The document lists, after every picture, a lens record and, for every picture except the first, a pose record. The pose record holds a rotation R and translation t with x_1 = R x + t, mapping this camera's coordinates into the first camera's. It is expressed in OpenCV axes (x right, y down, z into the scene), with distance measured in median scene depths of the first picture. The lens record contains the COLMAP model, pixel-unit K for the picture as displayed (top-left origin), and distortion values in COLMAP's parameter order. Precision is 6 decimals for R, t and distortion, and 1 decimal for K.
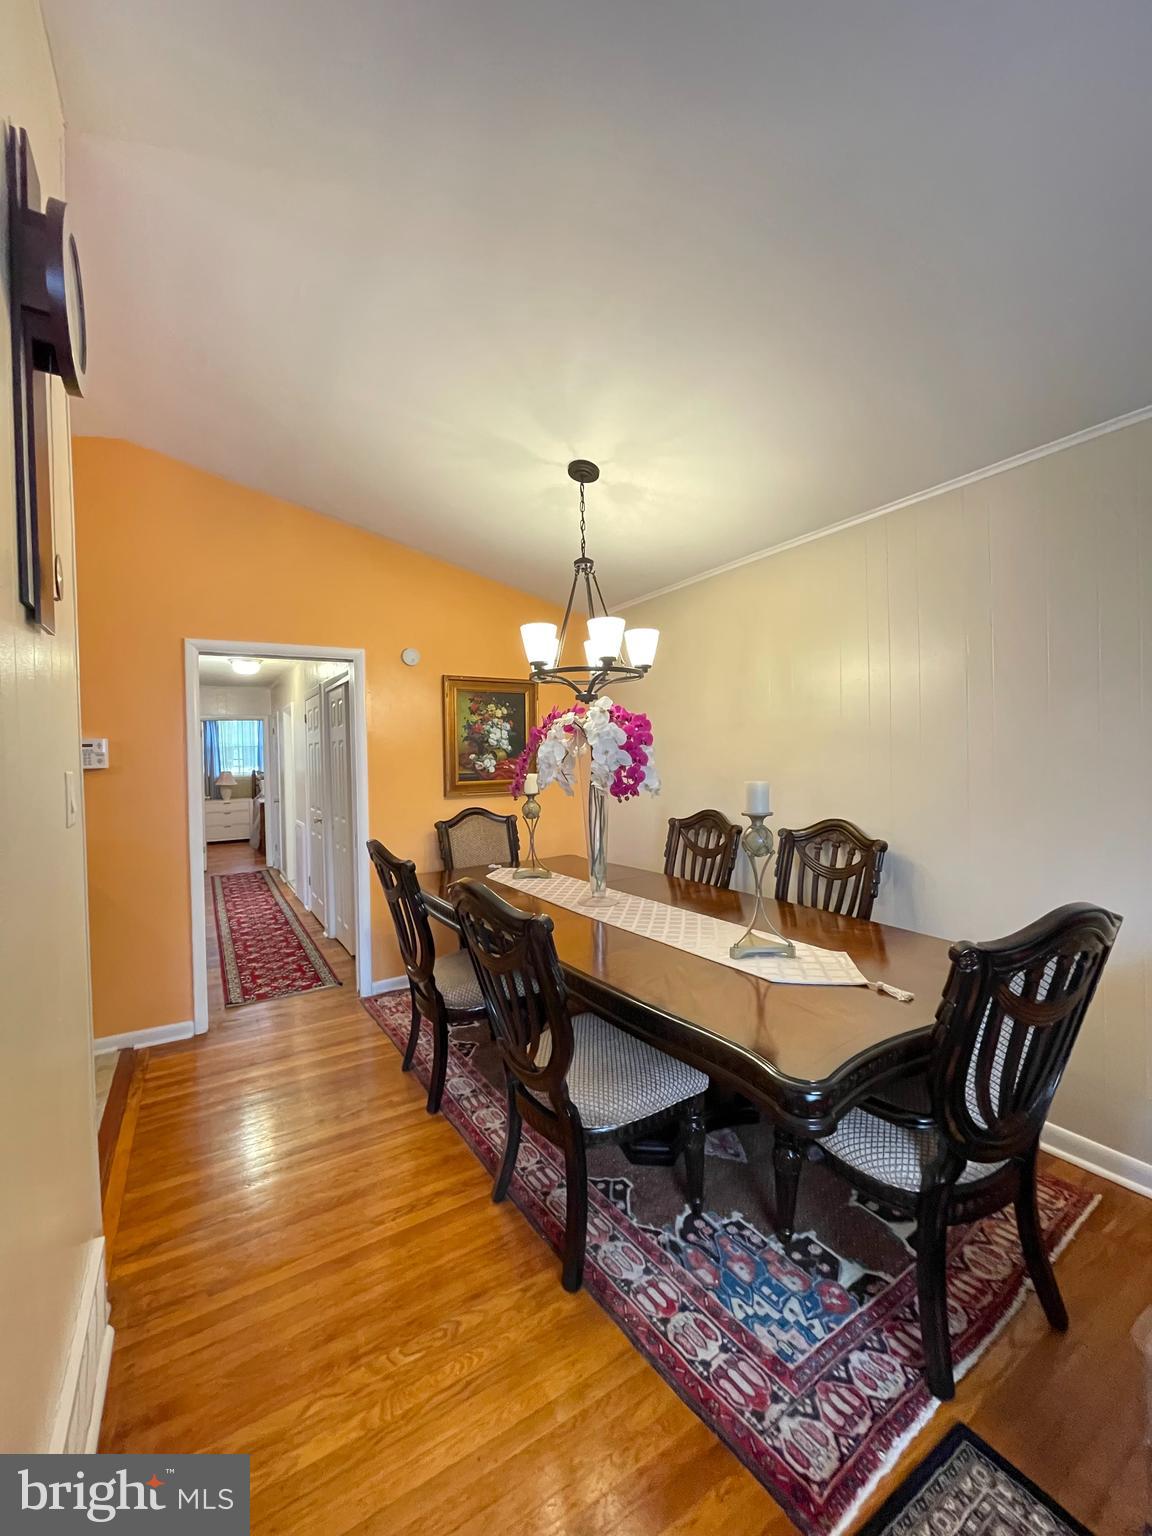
lens RADIAL K [[616.1, 0, 571.7], [0, 616.1, 763.9], [0, 0, 1]] dist [0.000147, 0.001047]
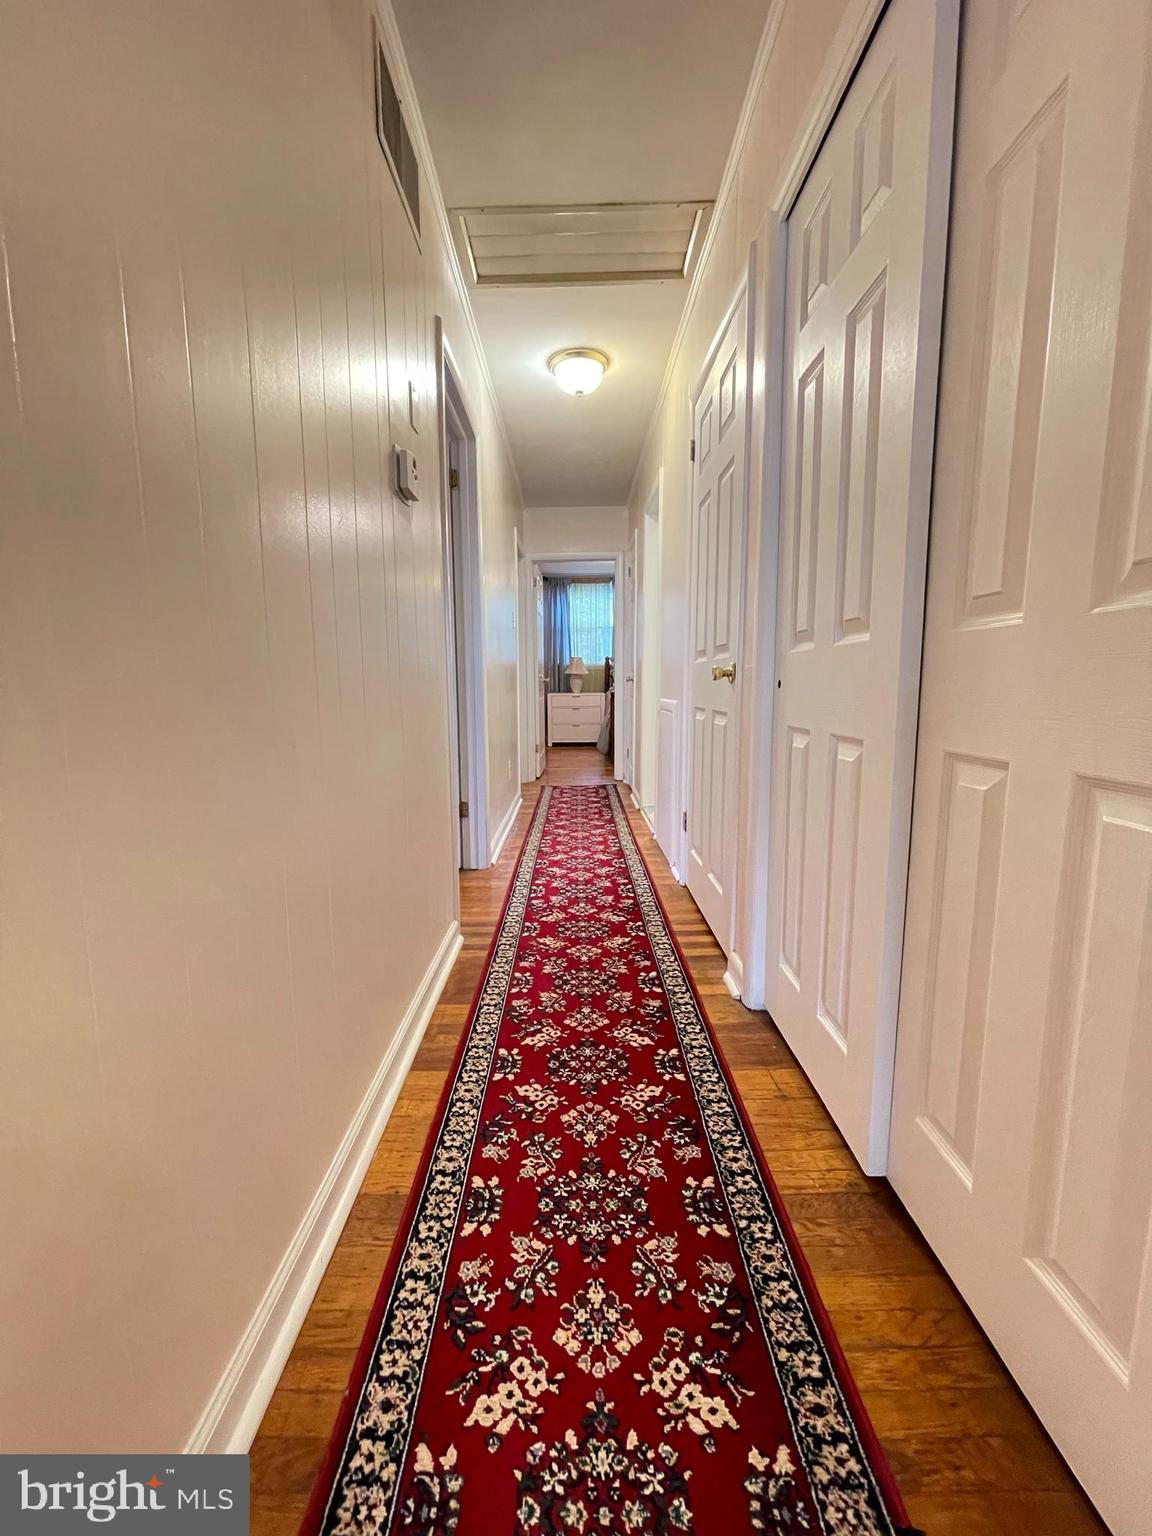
lens RADIAL K [[616.1, 0, 571.7], [0, 616.1, 763.9], [0, 0, 1]] dist [0.000147, 0.001047]
pose [[0.852111, 0.077910, -0.517529, -0.252082], [-0.013363, 0.991774, 0.127301, 0.086513], [0.523190, -0.101559, 0.846143, 0.548319]]
